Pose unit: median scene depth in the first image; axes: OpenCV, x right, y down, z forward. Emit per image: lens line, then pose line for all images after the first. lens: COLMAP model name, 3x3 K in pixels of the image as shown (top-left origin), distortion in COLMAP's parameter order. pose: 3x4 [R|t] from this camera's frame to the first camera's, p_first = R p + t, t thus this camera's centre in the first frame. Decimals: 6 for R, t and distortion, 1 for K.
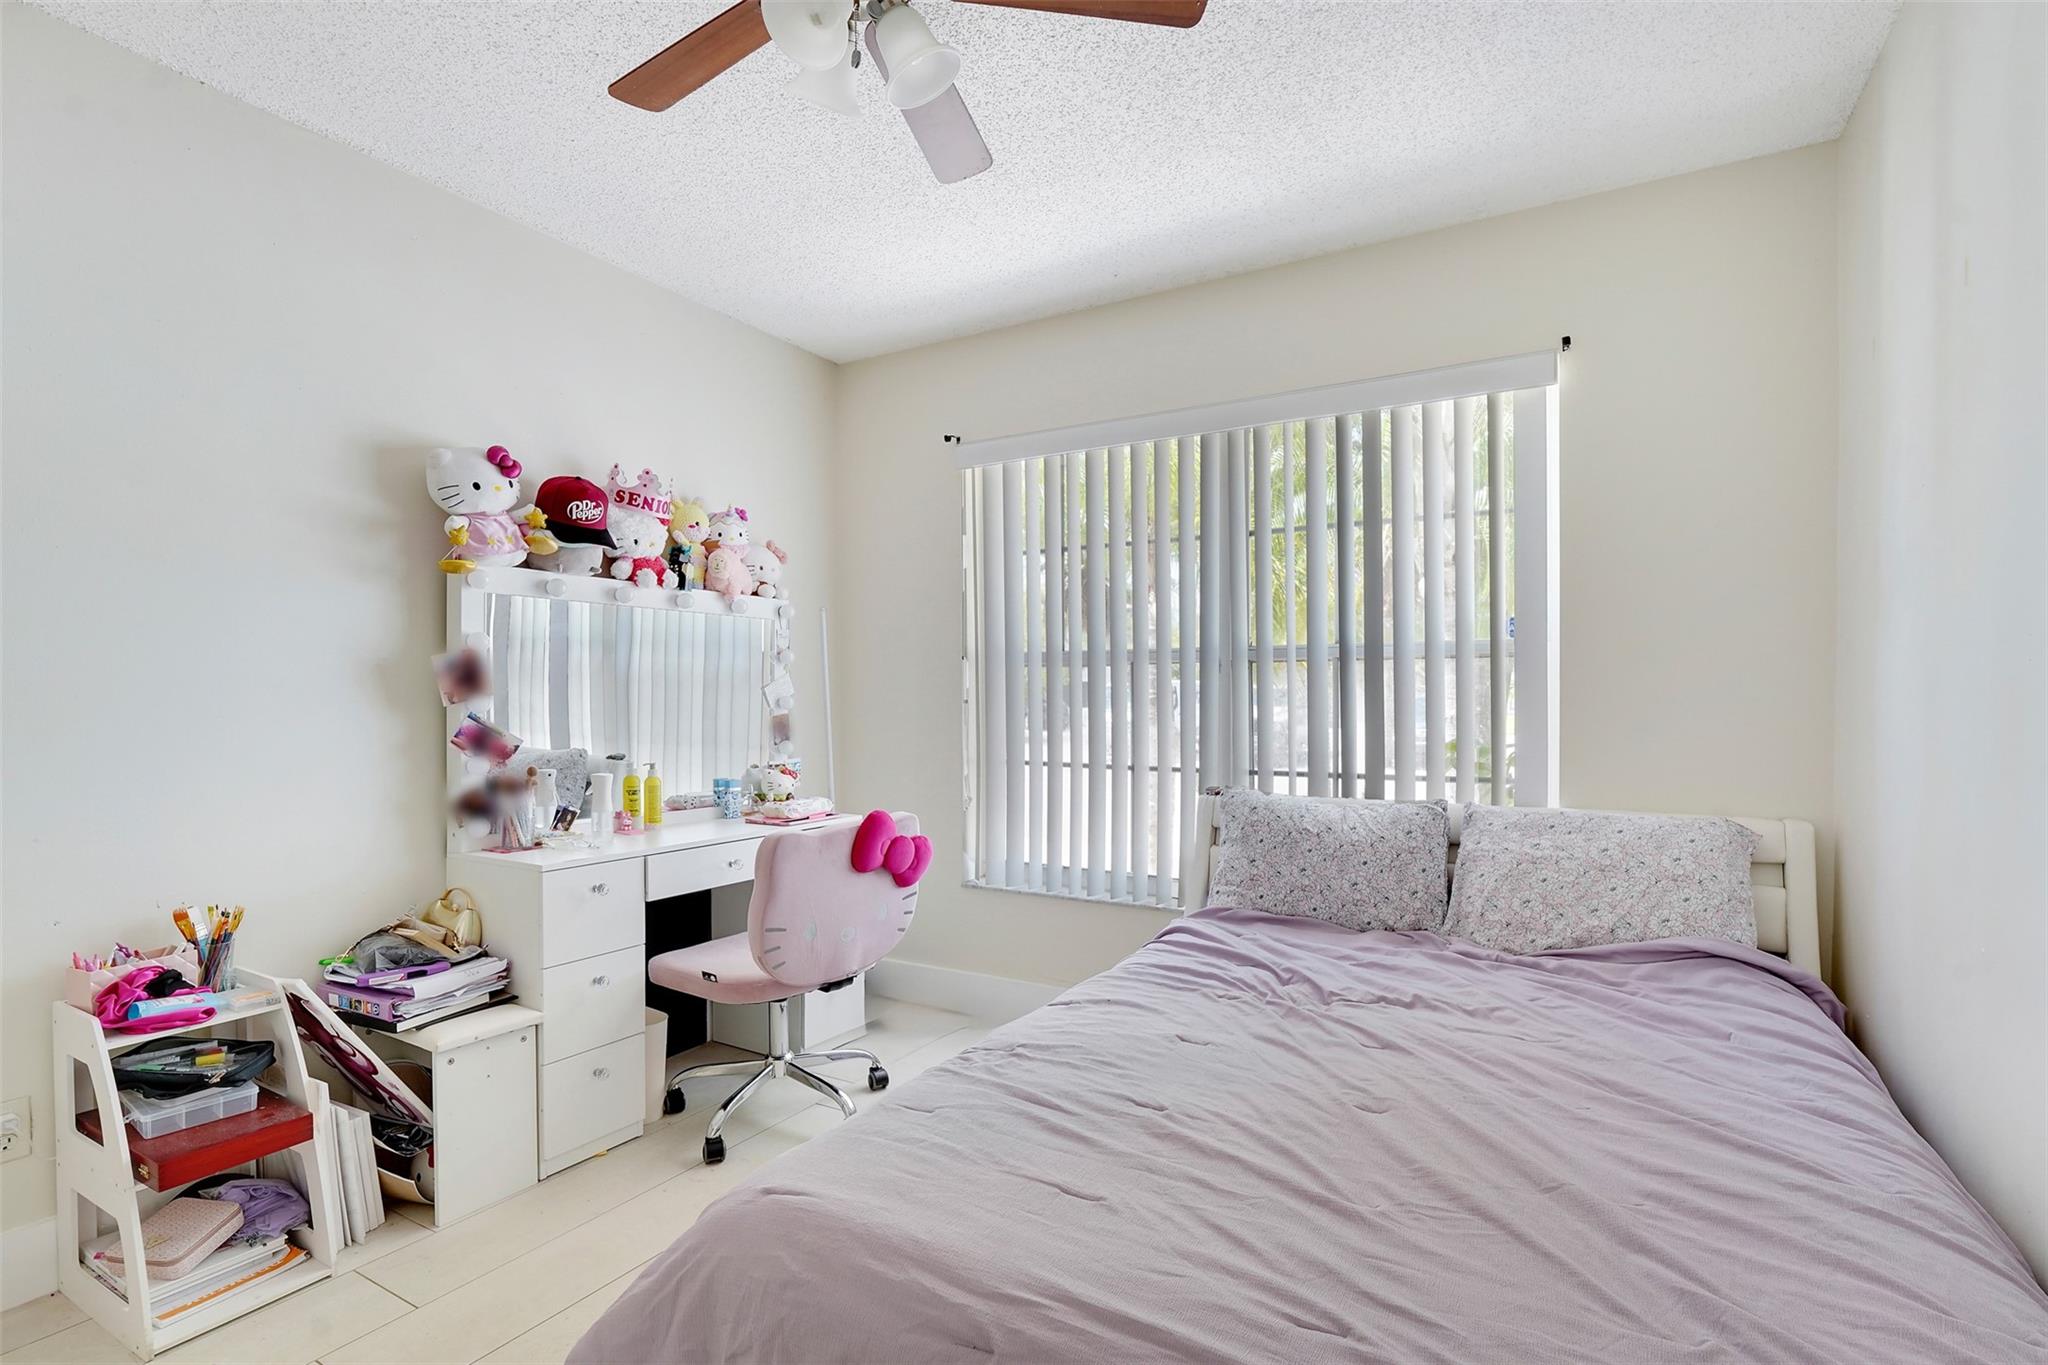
lens RADIAL K [[930.7, 0, 1033.4], [0, 930.7, 692.1], [0, 0, 1]] dist [-0.017205, -0.000339]
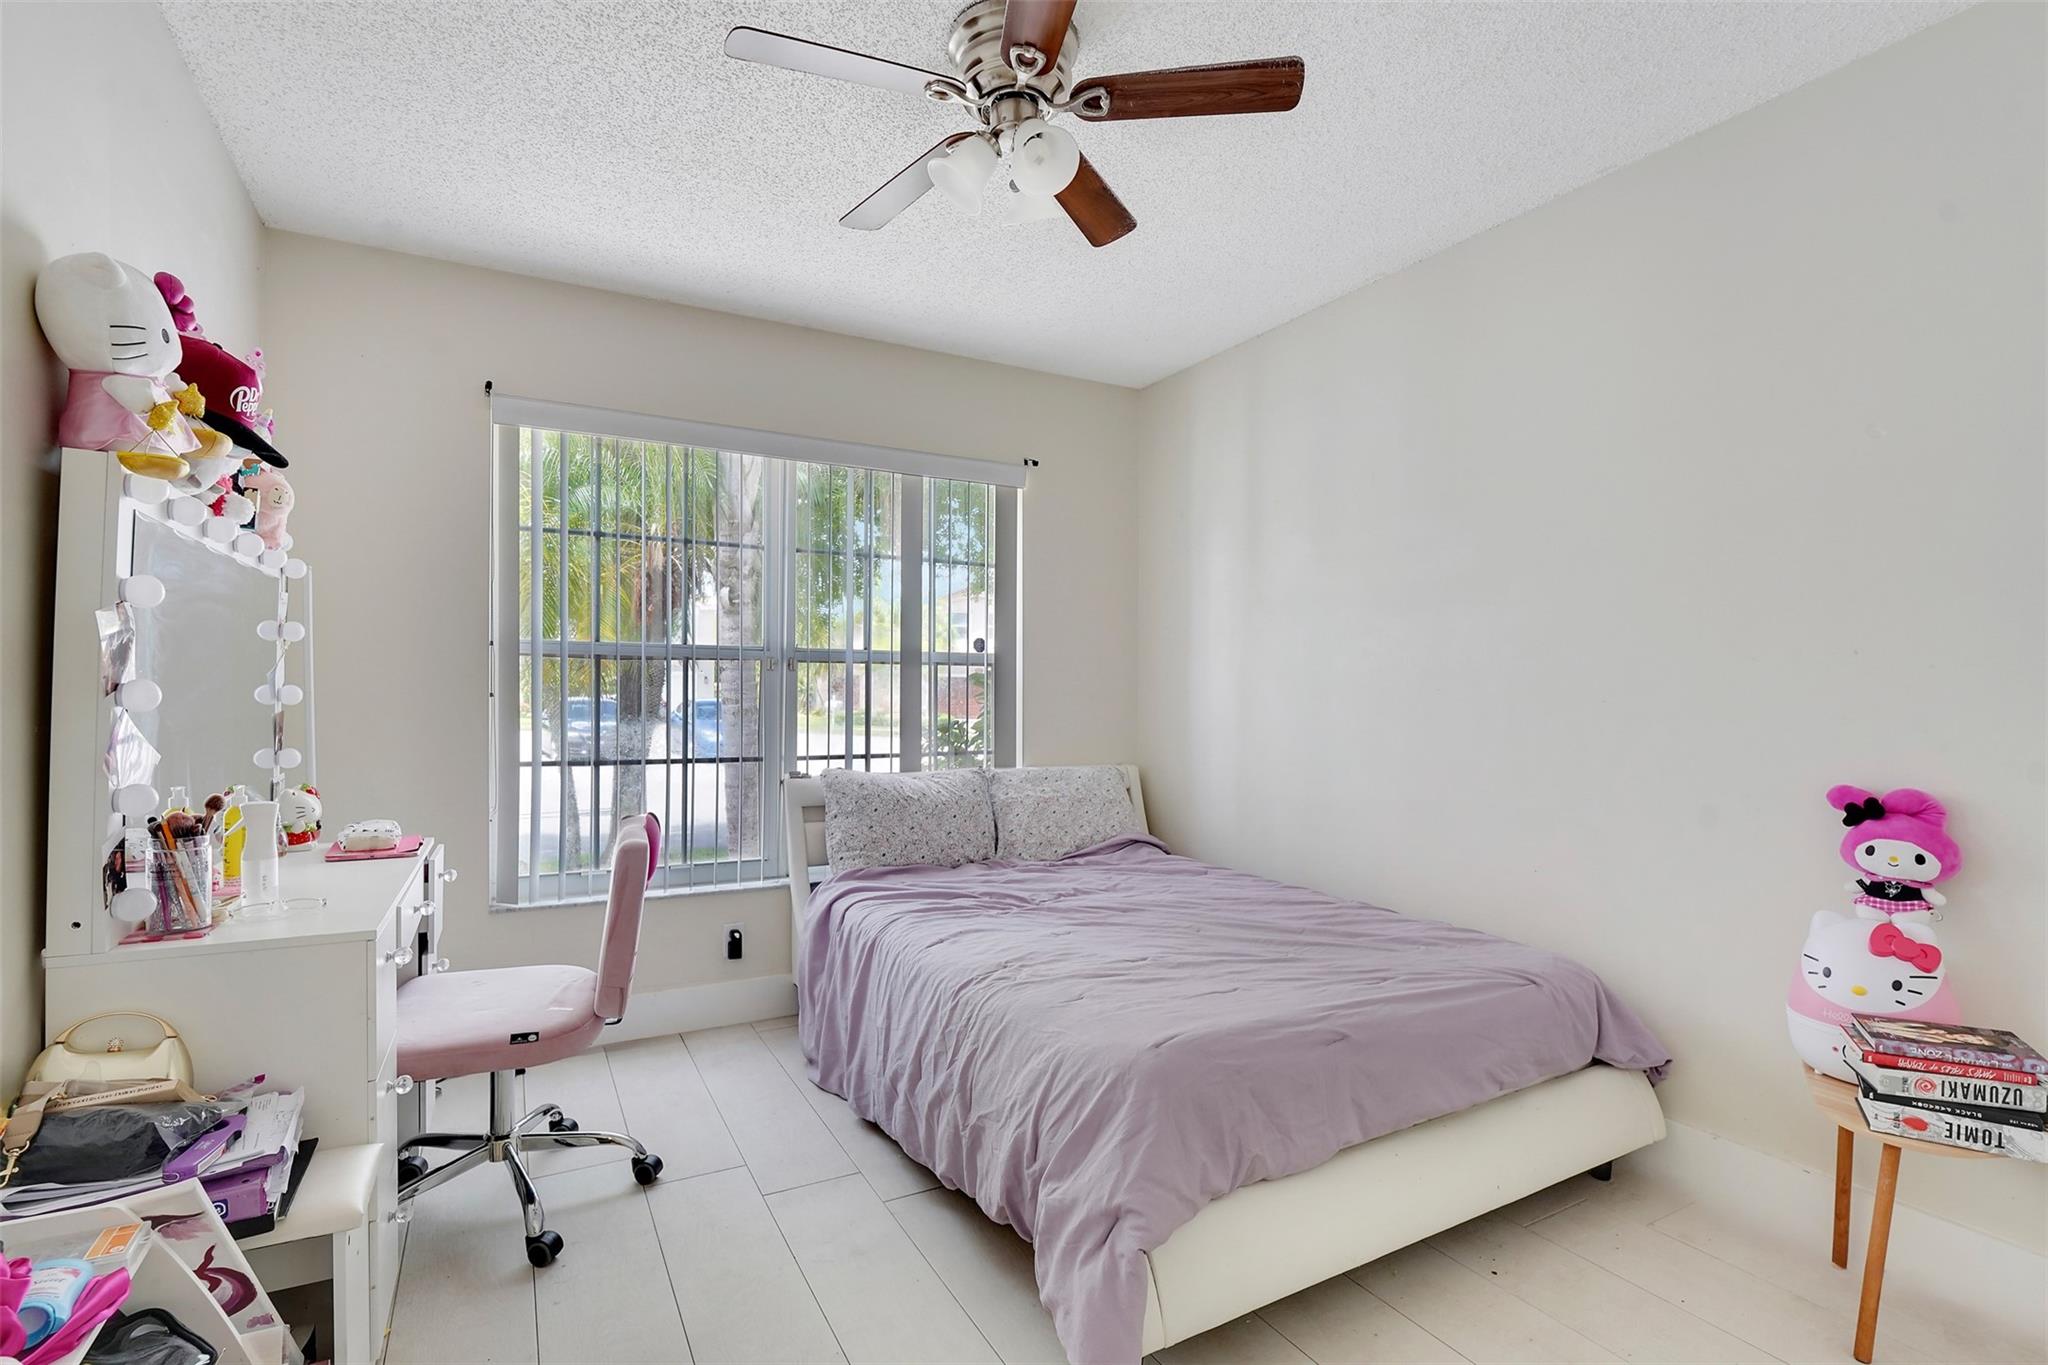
lens RADIAL K [[935.5, 0, 1043.9], [0, 935.5, 732.3], [0, 0, 1]] dist [-0.002789, -0.000178]
pose [[0.521093, -0.028769, 0.853015, -0.907500], [-0.017275, 0.998872, 0.044240, 0.001708], [-0.853325, -0.037789, 0.520008, 0.242700]]
